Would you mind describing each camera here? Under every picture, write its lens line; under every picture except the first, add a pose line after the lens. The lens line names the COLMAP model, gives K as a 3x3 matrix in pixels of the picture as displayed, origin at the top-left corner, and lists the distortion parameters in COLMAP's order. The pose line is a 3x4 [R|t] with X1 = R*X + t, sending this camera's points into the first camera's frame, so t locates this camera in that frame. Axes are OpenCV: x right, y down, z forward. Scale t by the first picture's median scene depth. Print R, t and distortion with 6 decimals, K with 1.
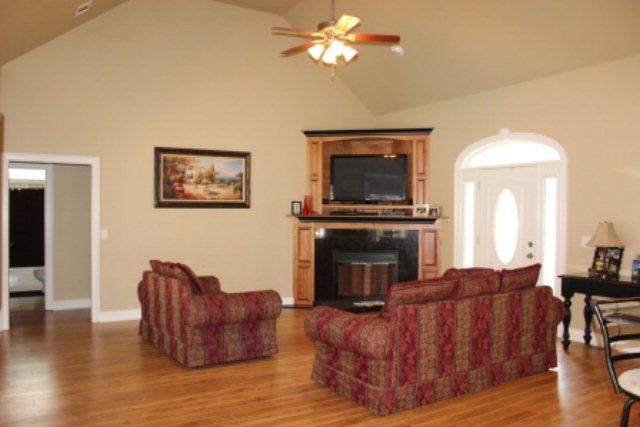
lens RADIAL K [[540.9, 0, 320.0], [0, 540.9, 213.5], [0, 0, 1]] dist [-0.096519, 0.005944]
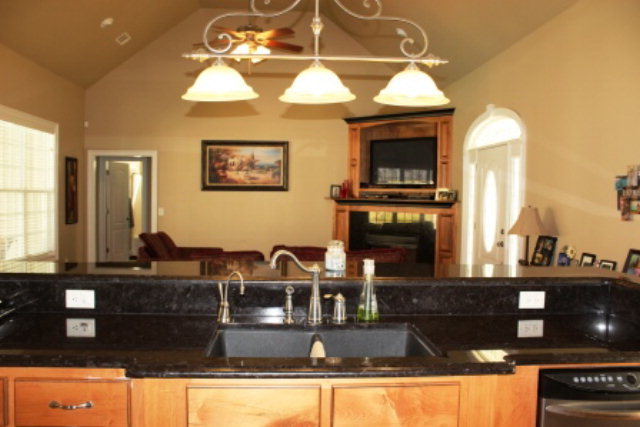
lens RADIAL K [[540.9, 0, 320.0], [0, 540.9, 213.5], [0, 0, 1]] dist [-0.096519, 0.005944]
pose [[0.880985, 0.021823, -0.472642, 0.471407], [-0.009915, 0.999568, 0.027670, 0.004562], [0.473041, -0.019691, 0.880820, 0.046830]]
